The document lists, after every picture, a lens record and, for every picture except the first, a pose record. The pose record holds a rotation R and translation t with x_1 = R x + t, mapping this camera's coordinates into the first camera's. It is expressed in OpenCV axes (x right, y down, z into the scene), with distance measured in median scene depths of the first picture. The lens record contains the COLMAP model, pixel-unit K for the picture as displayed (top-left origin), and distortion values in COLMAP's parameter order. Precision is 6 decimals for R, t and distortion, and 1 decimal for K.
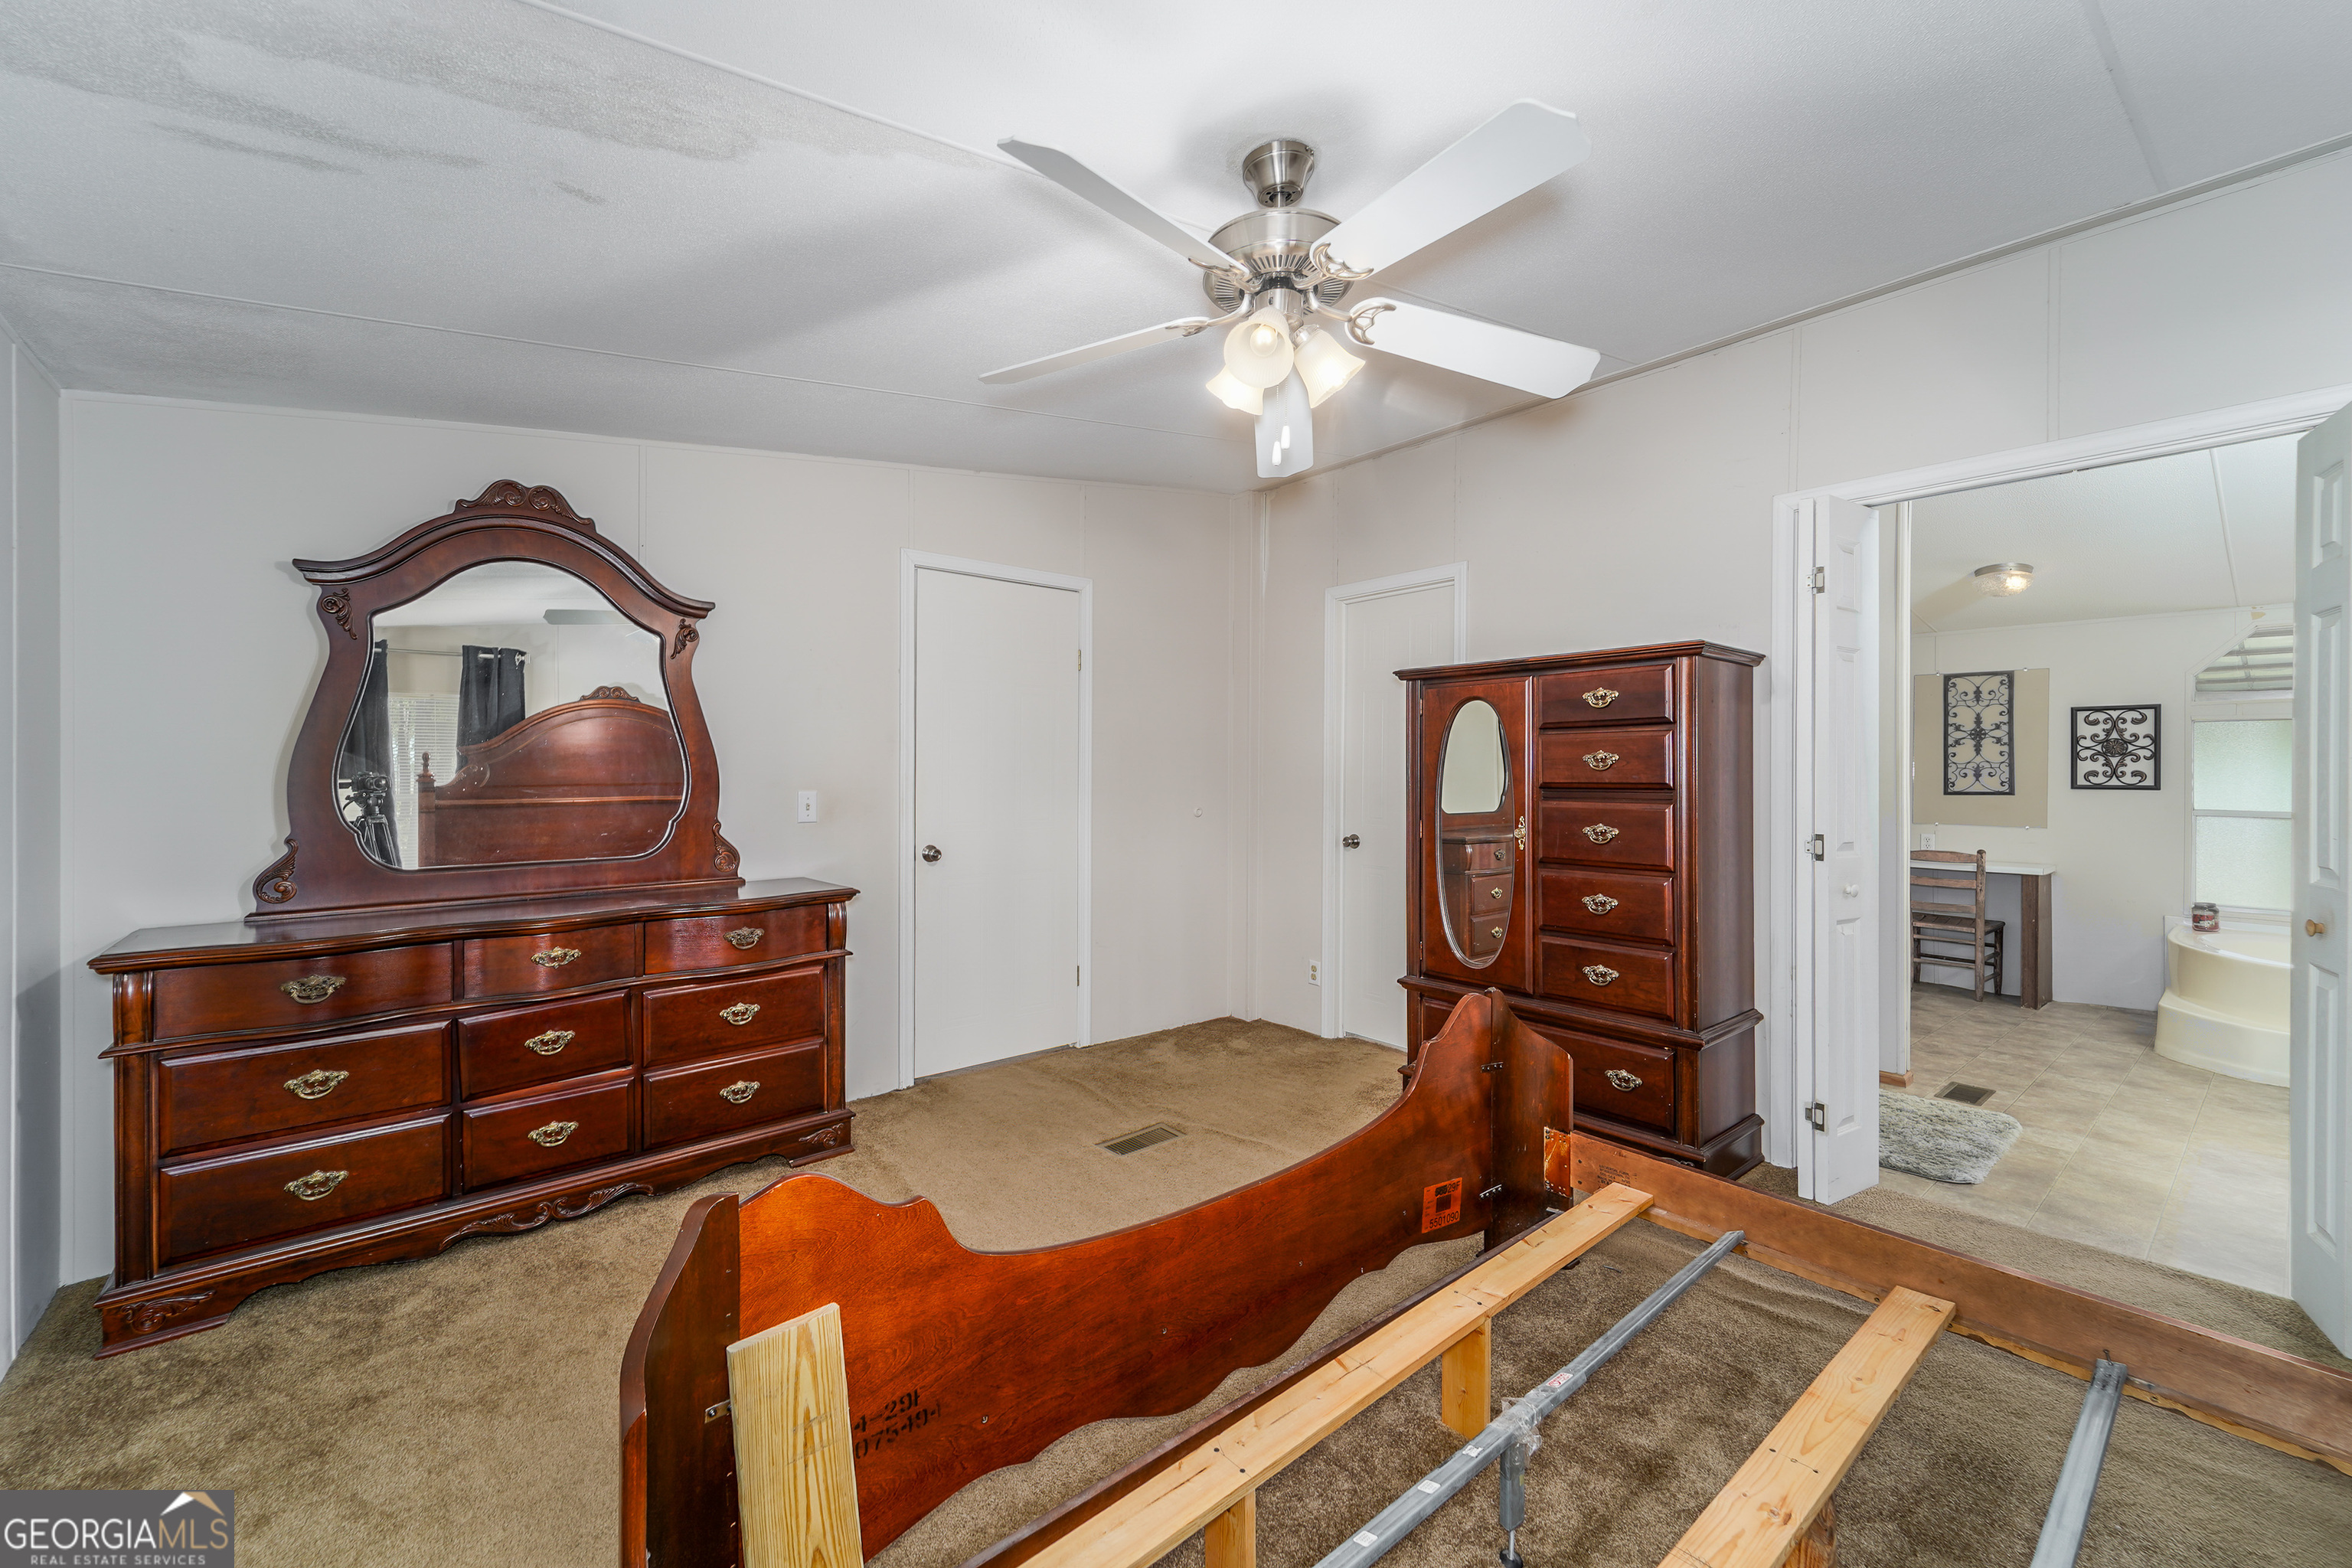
lens RADIAL K [[945.7, 0, 1179.2], [0, 945.7, 775.7], [0, 0, 1]] dist [0.001045, -0.000907]
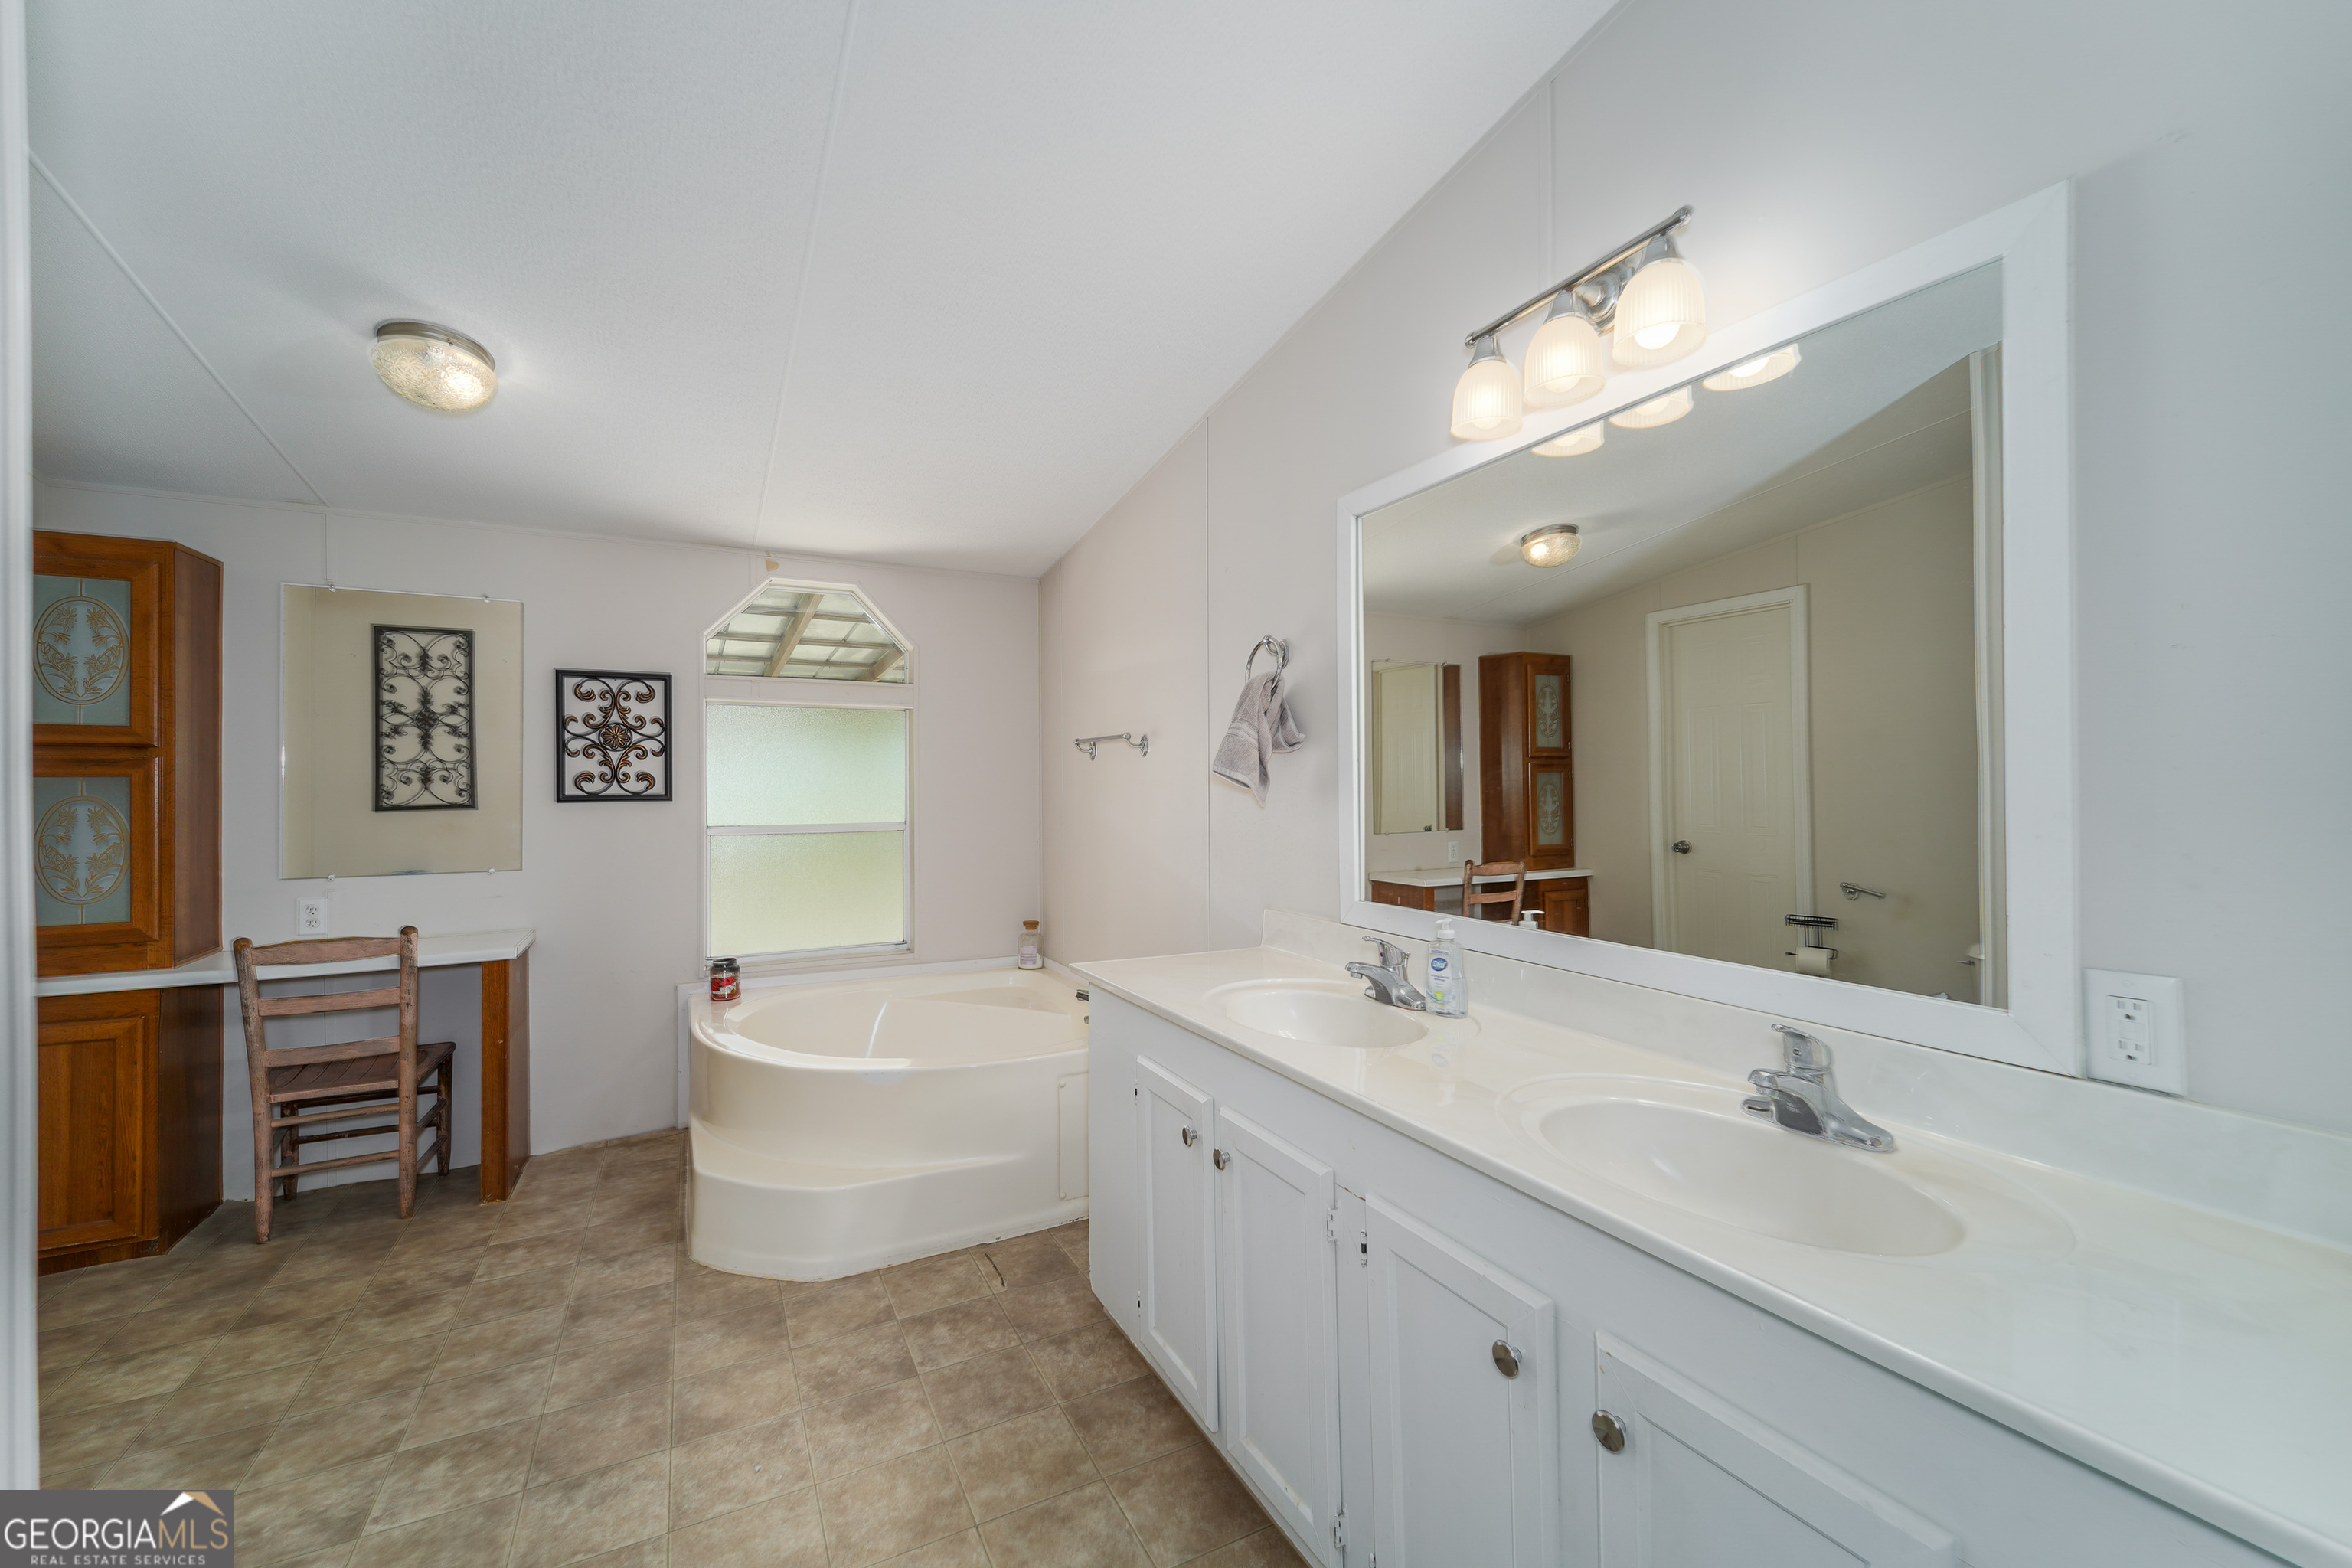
lens RADIAL K [[945.7, 0, 1179.2], [0, 945.7, 775.7], [0, 0, 1]] dist [0.001045, -0.000907]
pose [[0.212928, -0.000741, 0.977068, 0.434476], [0.005639, 0.999984, -0.000470, -0.000504], [-0.977052, 0.005609, 0.212929, 0.479965]]
